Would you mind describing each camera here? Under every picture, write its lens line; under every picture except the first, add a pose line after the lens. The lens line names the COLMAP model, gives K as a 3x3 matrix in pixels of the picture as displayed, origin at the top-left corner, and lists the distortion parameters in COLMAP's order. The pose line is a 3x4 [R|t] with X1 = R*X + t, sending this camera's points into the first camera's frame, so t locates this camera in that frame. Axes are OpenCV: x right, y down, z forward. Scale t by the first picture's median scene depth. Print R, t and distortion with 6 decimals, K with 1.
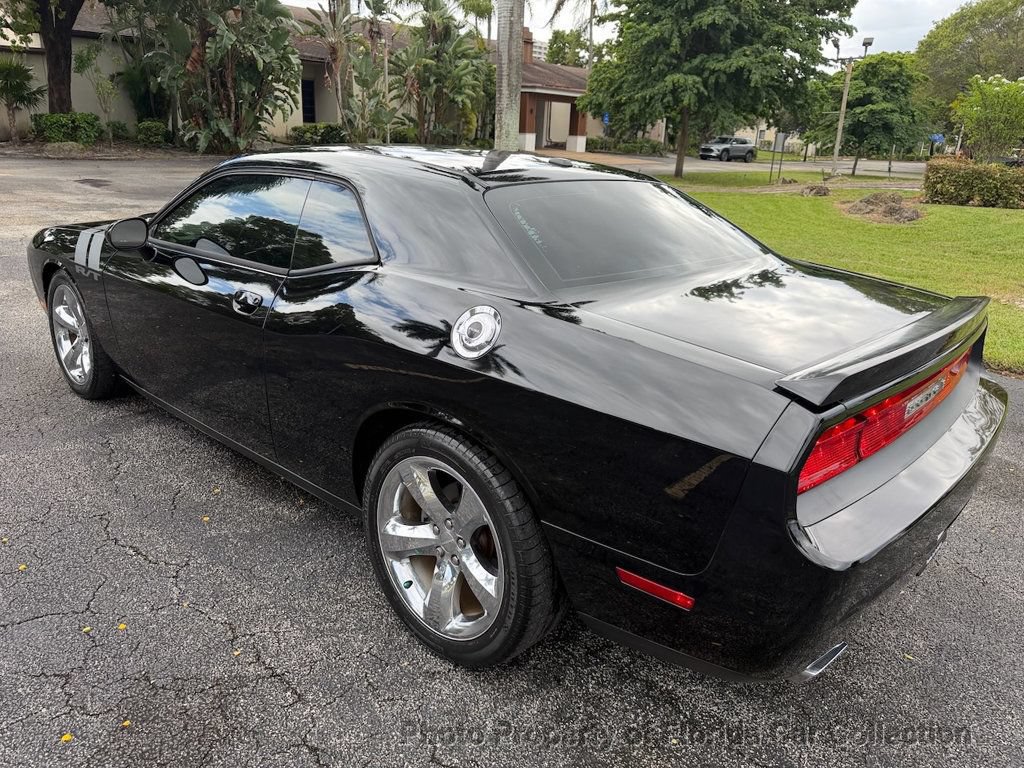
lens RADIAL K [[729.7, 0, 509.0], [0, 729.7, 385.5], [0, 0, 1]] dist [0.014772, -0.029154]
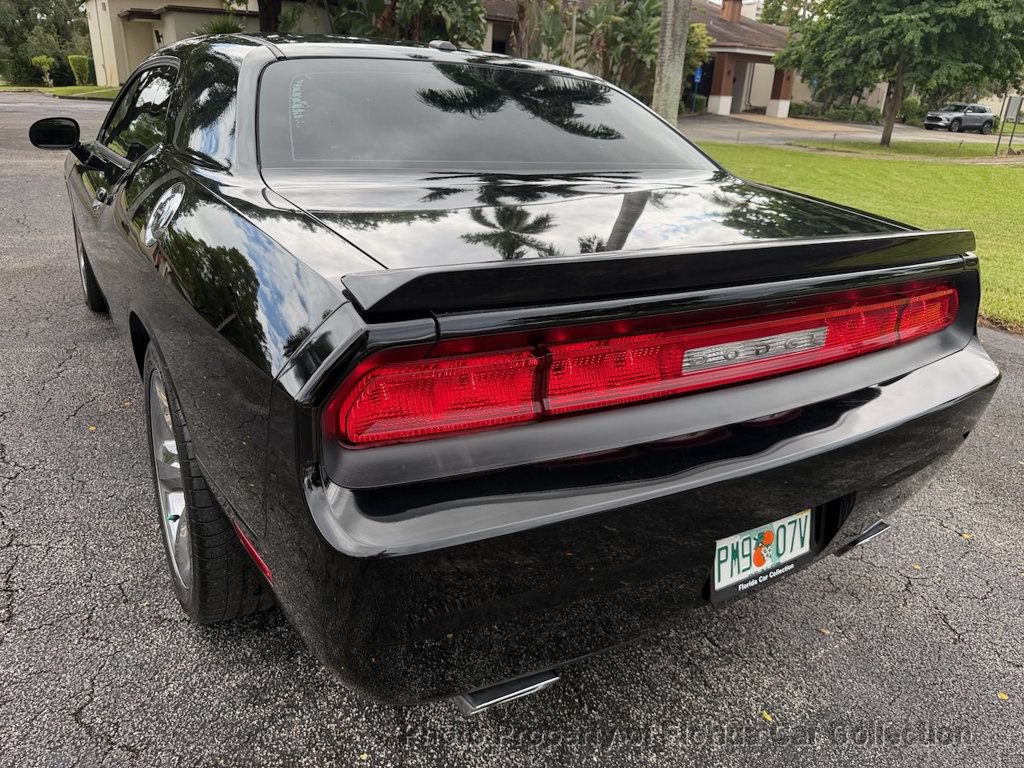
lens RADIAL K [[729.7, 0, 511.5], [0, 729.7, 379.4], [0, 0, 1]] dist [0.014772, -0.029154]
pose [[0.965669, 0.099518, -0.239958, 0.033633], [-0.091772, 0.994839, 0.043273, 0.002228], [0.243026, -0.019766, 0.969818, 0.018124]]
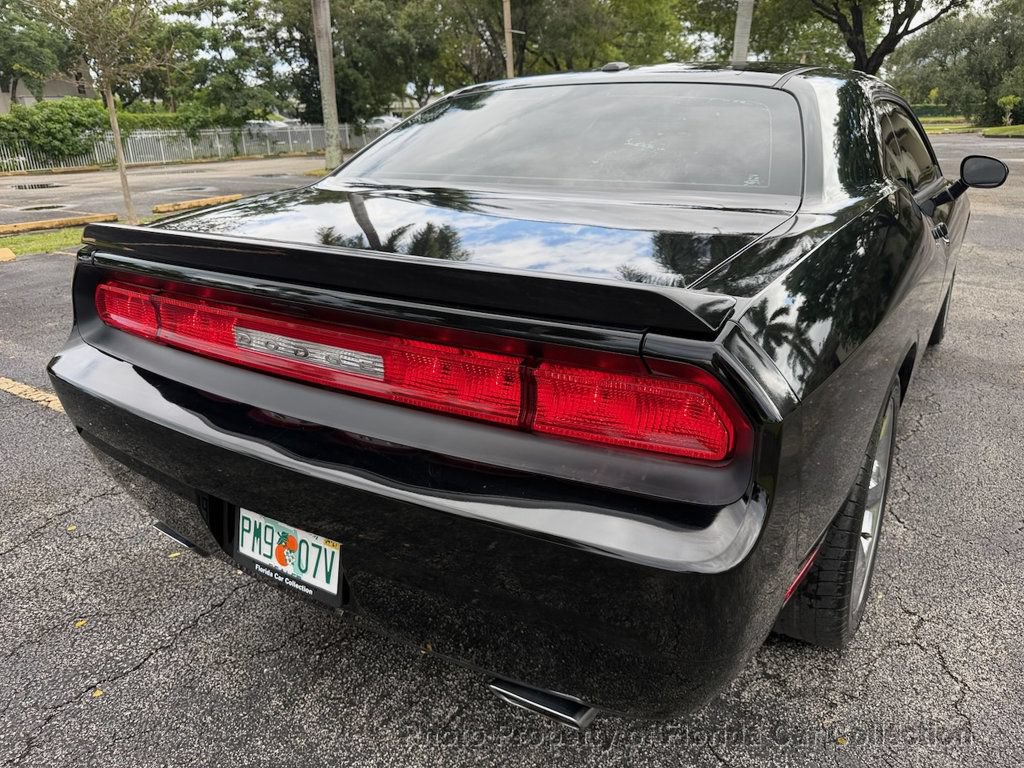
lens RADIAL K [[729.7, 0, 516.3], [0, 729.7, 384.6], [0, 0, 1]] dist [0.014772, -0.029154]
pose [[0.176185, 0.288447, -0.941147, 0.085043], [-0.286876, 0.929645, 0.231218, -0.012009], [0.941627, 0.229255, 0.246538, 0.069555]]
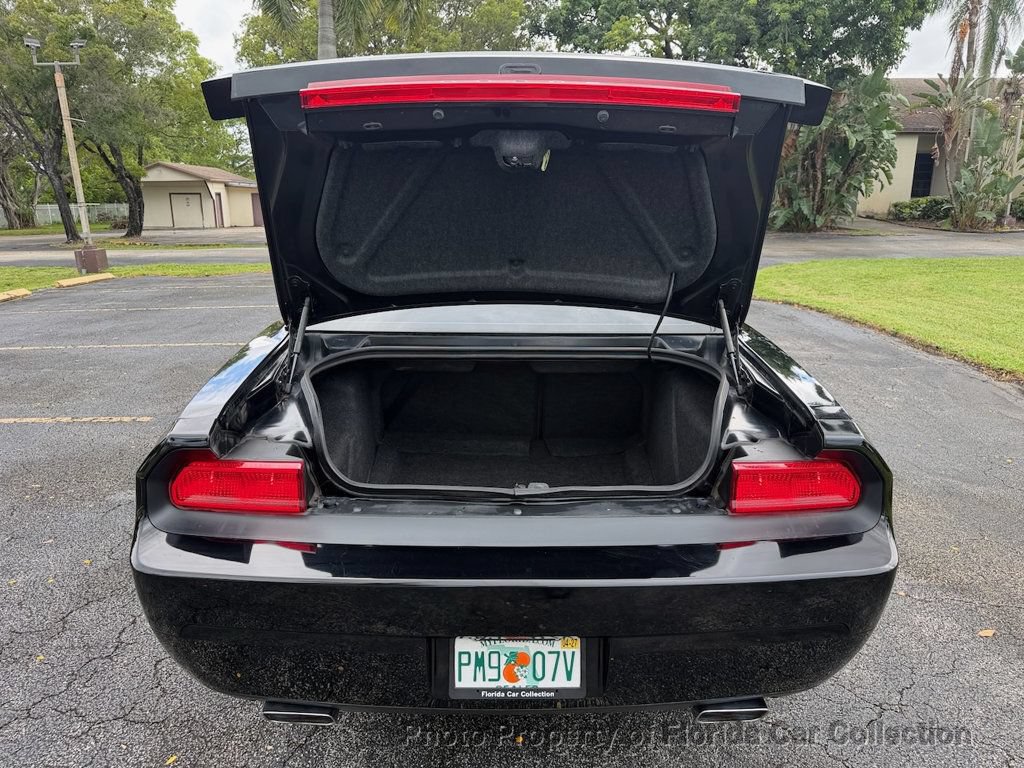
lens RADIAL K [[729.7, 0, 510.7], [0, 729.7, 385.6], [0, 0, 1]] dist [0.014772, -0.029154]
pose [[0.685373, 0.131966, -0.716134, 0.076423], [-0.203464, 0.978978, -0.014324, -0.006219], [0.699189, 0.155525, 0.697815, 0.026727]]
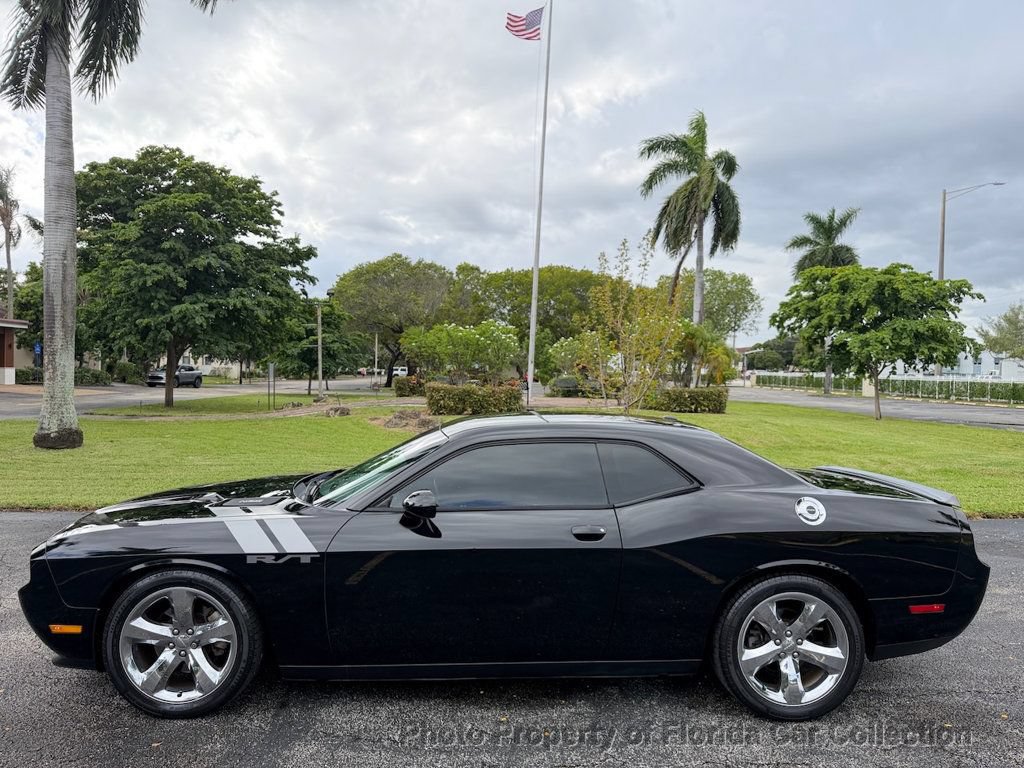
lens RADIAL K [[729.7, 0, 519.9], [0, 729.7, 382.7], [0, 0, 1]] dist [0.014772, -0.029154]
pose [[0.711415, -0.041100, 0.701569, -0.118971], [0.243129, 0.951038, -0.190827, -0.013526], [-0.659376, 0.306329, 0.686575, 0.004667]]
